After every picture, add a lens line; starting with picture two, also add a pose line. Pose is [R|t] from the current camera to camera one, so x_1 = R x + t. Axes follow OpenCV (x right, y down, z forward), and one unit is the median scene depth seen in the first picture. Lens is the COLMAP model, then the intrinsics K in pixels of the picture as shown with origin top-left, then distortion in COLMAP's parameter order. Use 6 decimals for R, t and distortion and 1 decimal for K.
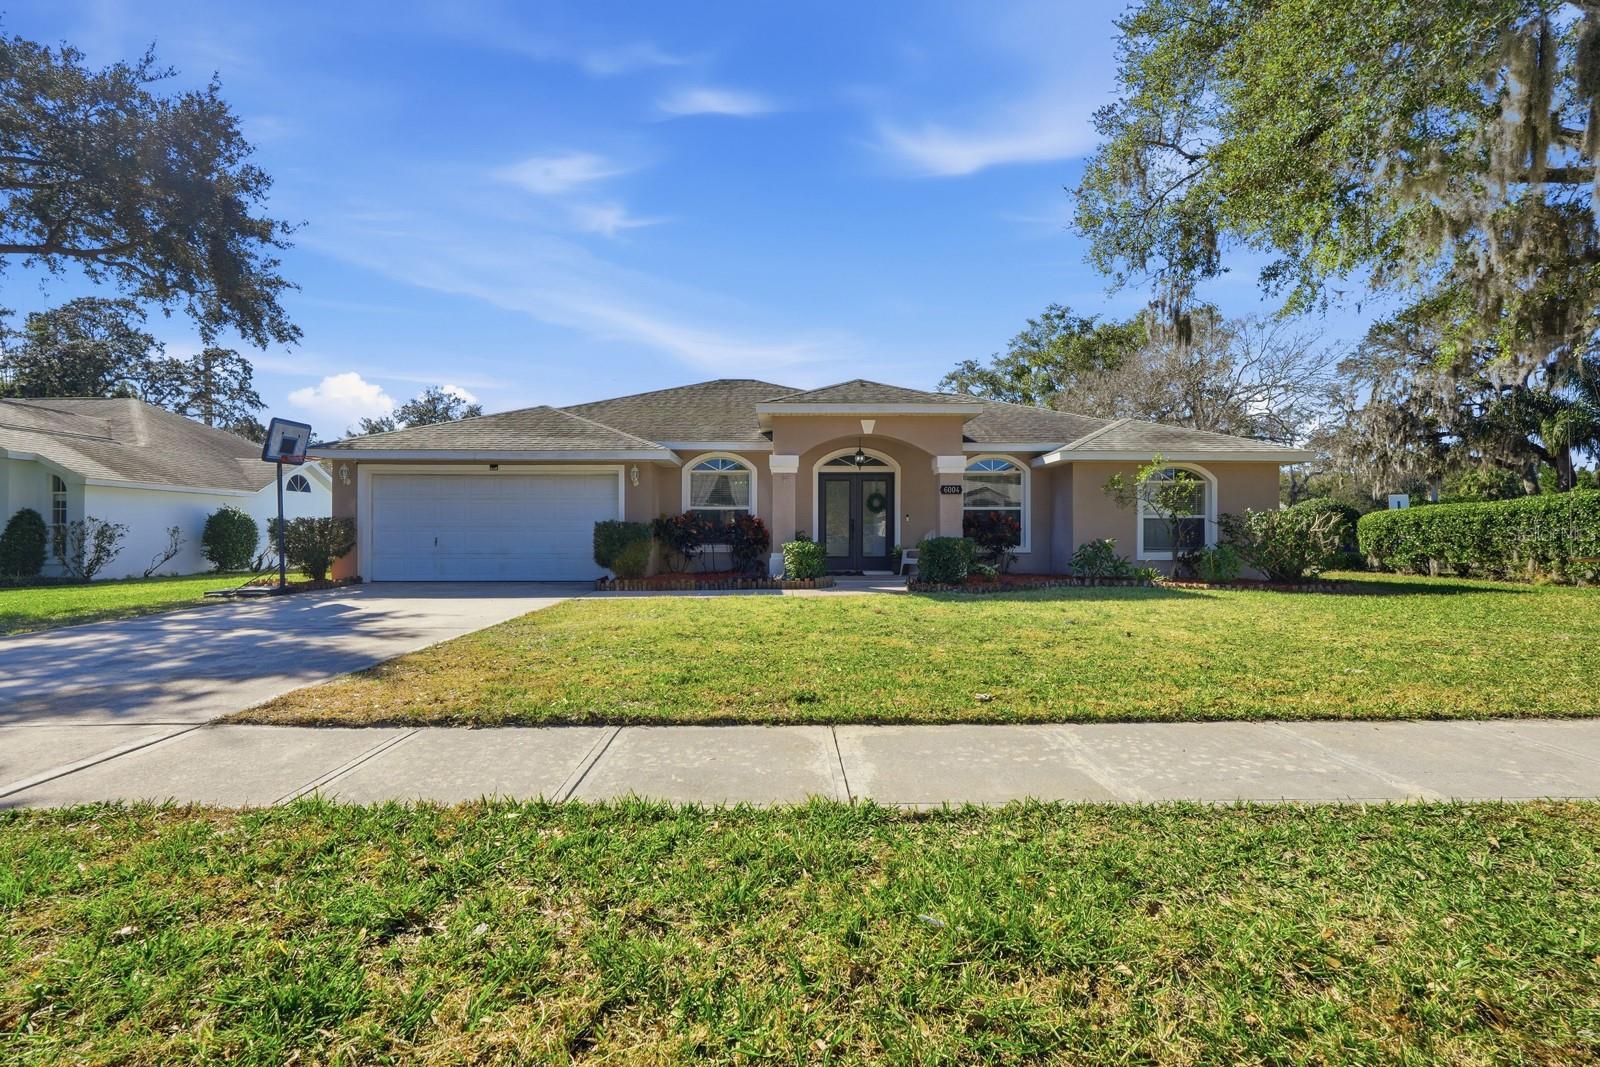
lens RADIAL K [[710.3, 0, 794.2], [0, 710.3, 531.1], [0, 0, 1]] dist [-0.001172, 0.000041]
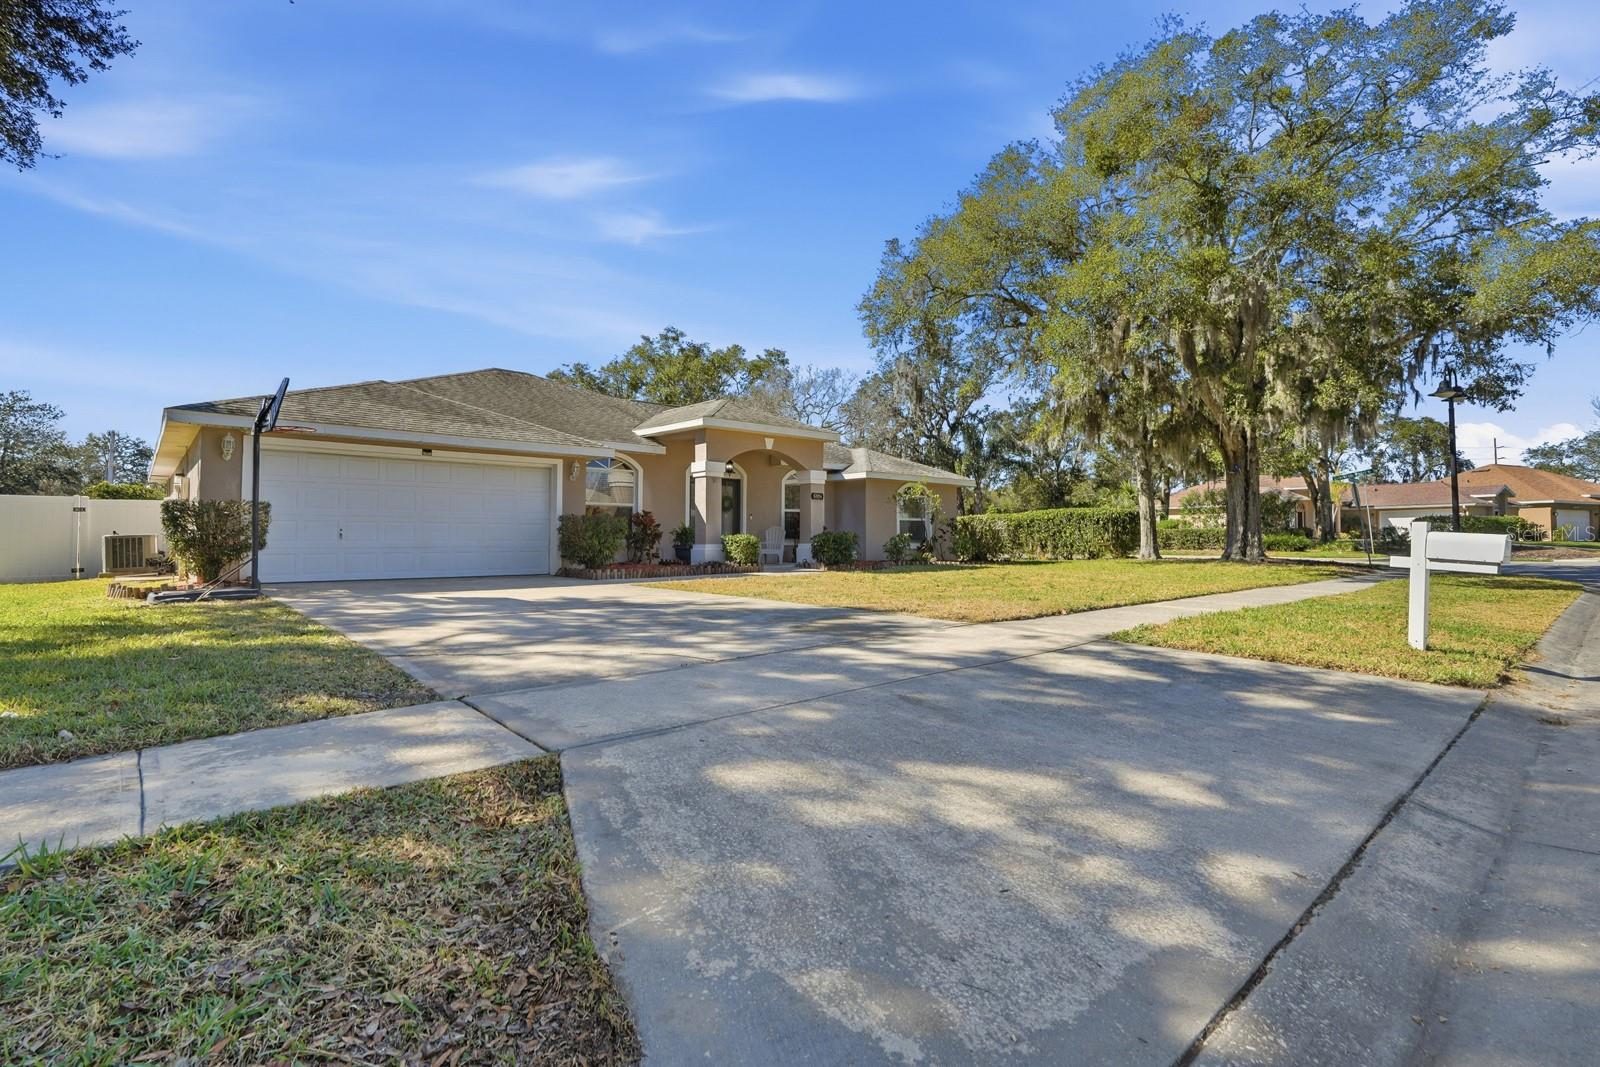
lens RADIAL K [[745.4, 0, 792.9], [0, 745.4, 508.6], [0, 0, 1]] dist [0.000052, 0.000244]
pose [[0.769344, 0.026361, 0.638291, -0.651074], [-0.005127, 0.999371, -0.035093, 0.013093], [-0.638815, 0.023726, 0.768995, -0.038540]]
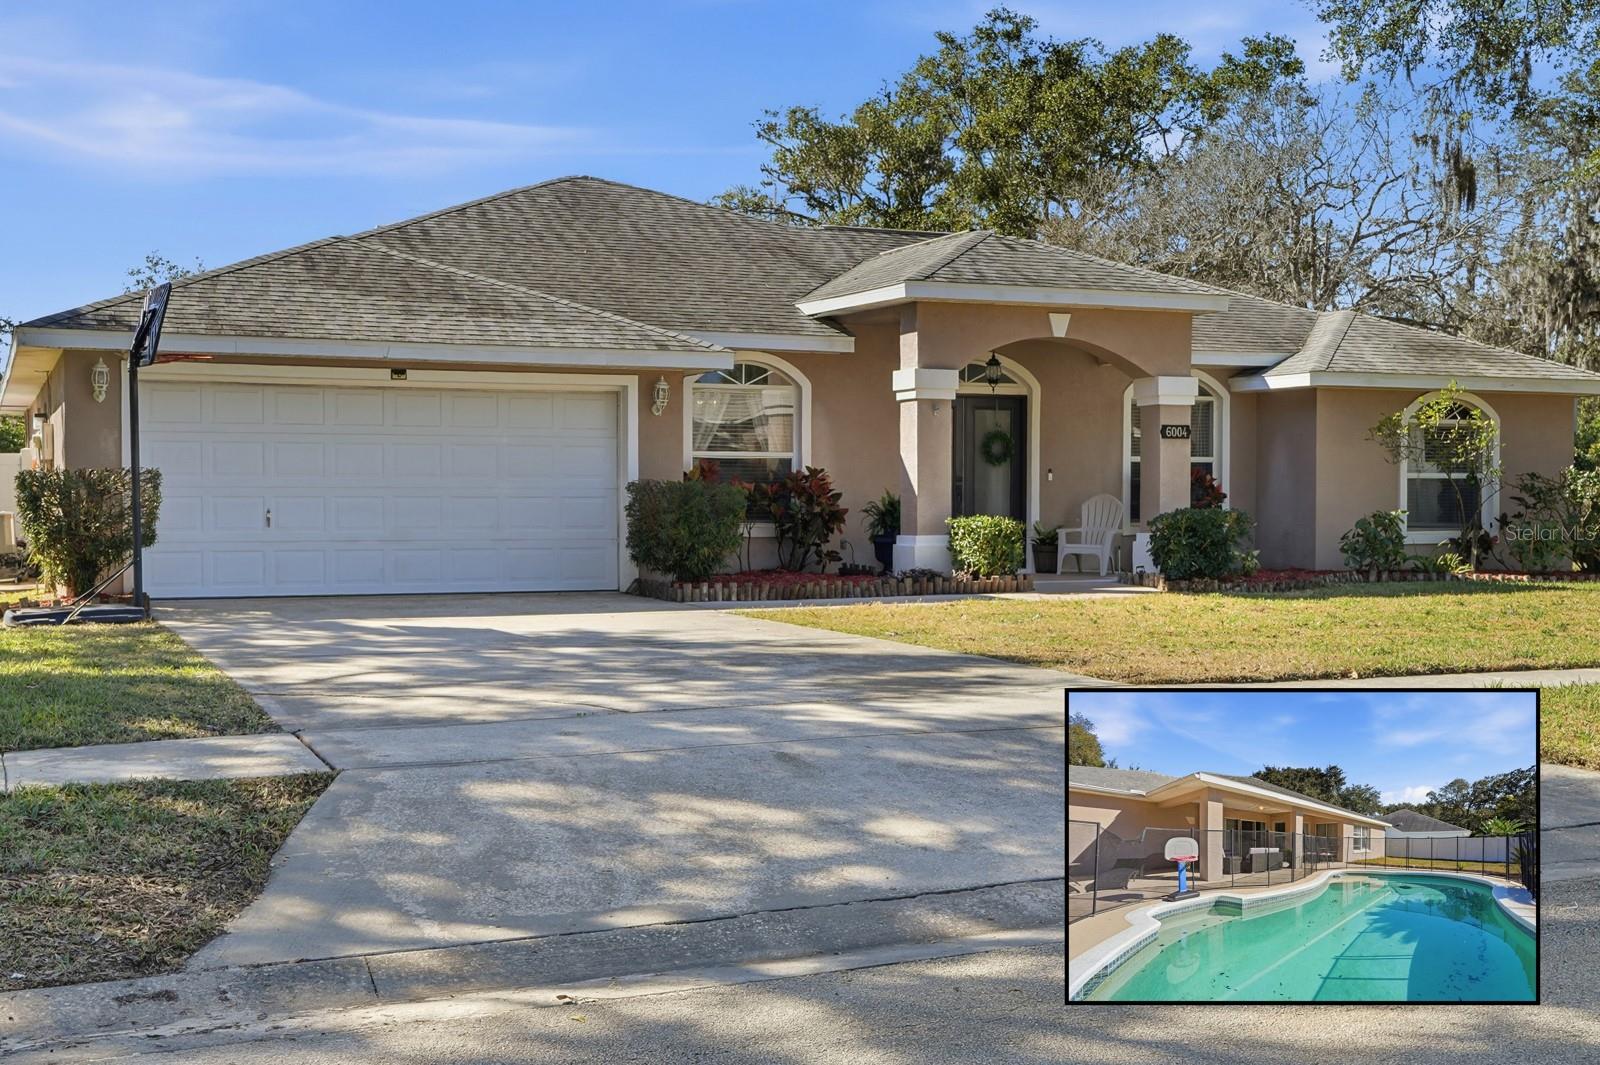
lens RADIAL K [[1914.9, 0, 802.1], [0, 1914.9, 558.3], [0, 0, 1]] dist [0.029508, -0.021123]
pose [[0.930754, -0.010179, 0.365503, -0.643059], [-0.002978, 0.999368, 0.035414, -0.005751], [-0.365633, -0.034050, 0.930136, -0.407152]]
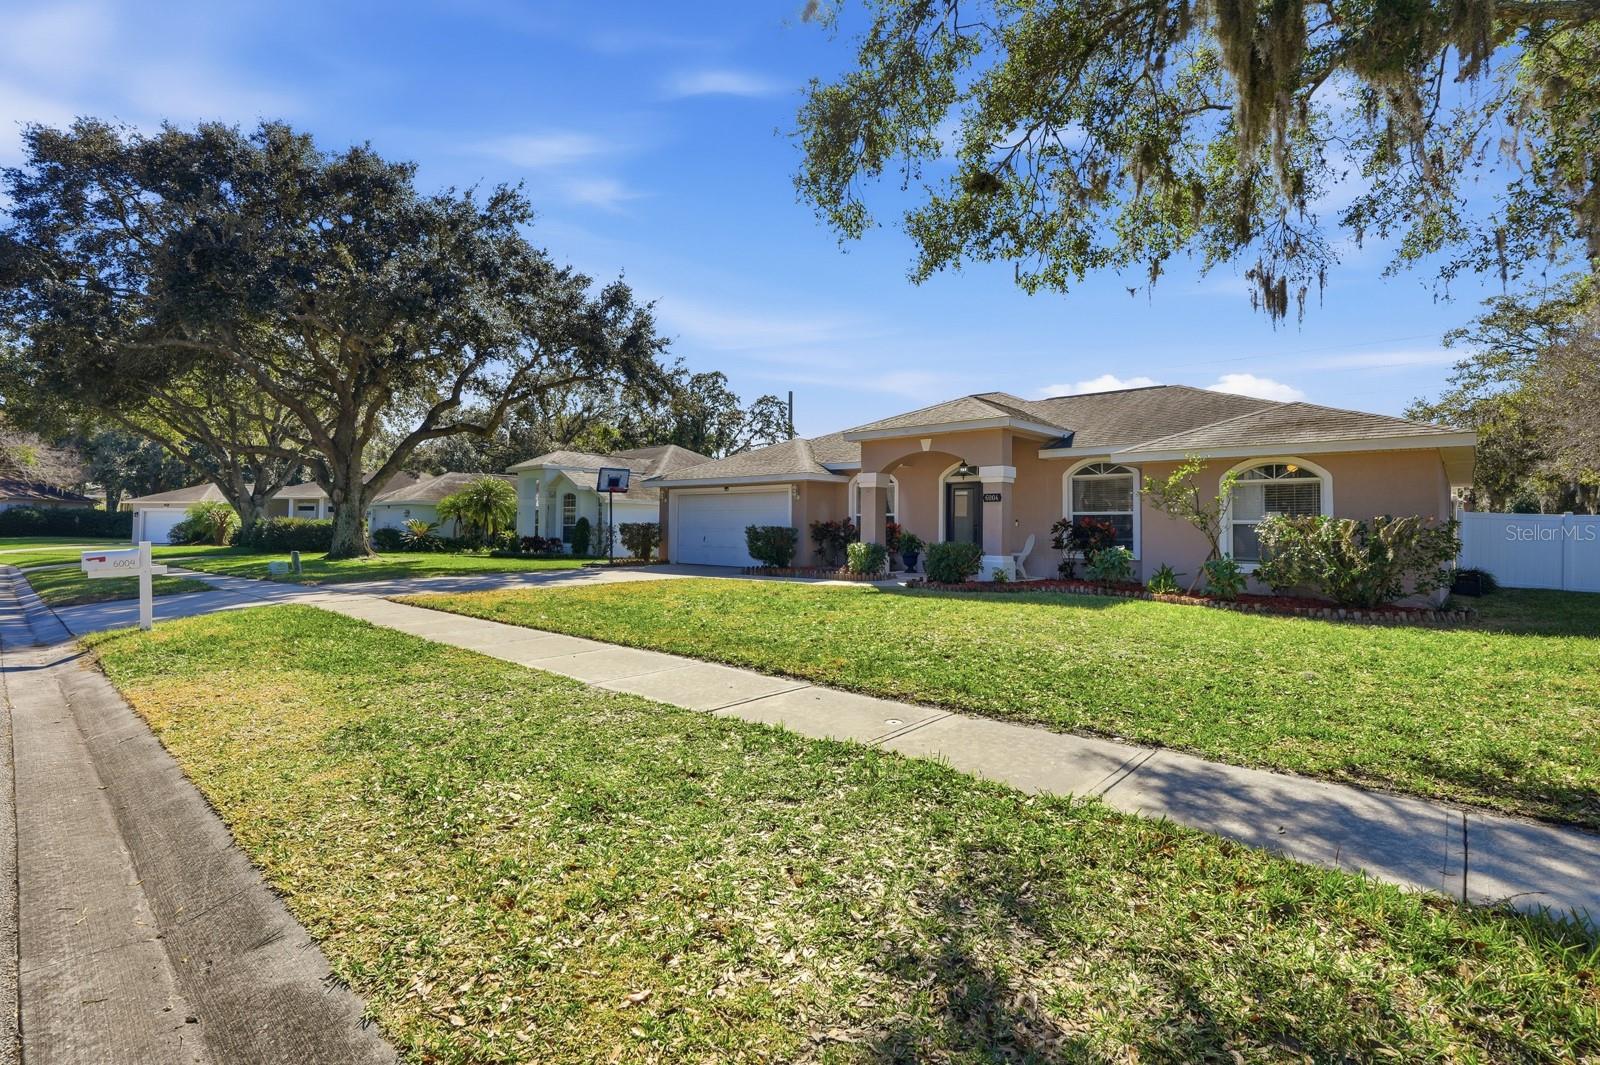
lens RADIAL K [[726.2, 0, 800.0], [0, 726.2, 532.5], [0, 0, 1]] dist [-0.003014, -0.000268]
pose [[0.739685, 0.009797, -0.672882, 0.687886], [-0.013980, 0.999902, -0.000809, -0.001513], [0.672808, 0.010005, 0.739750, -0.004226]]
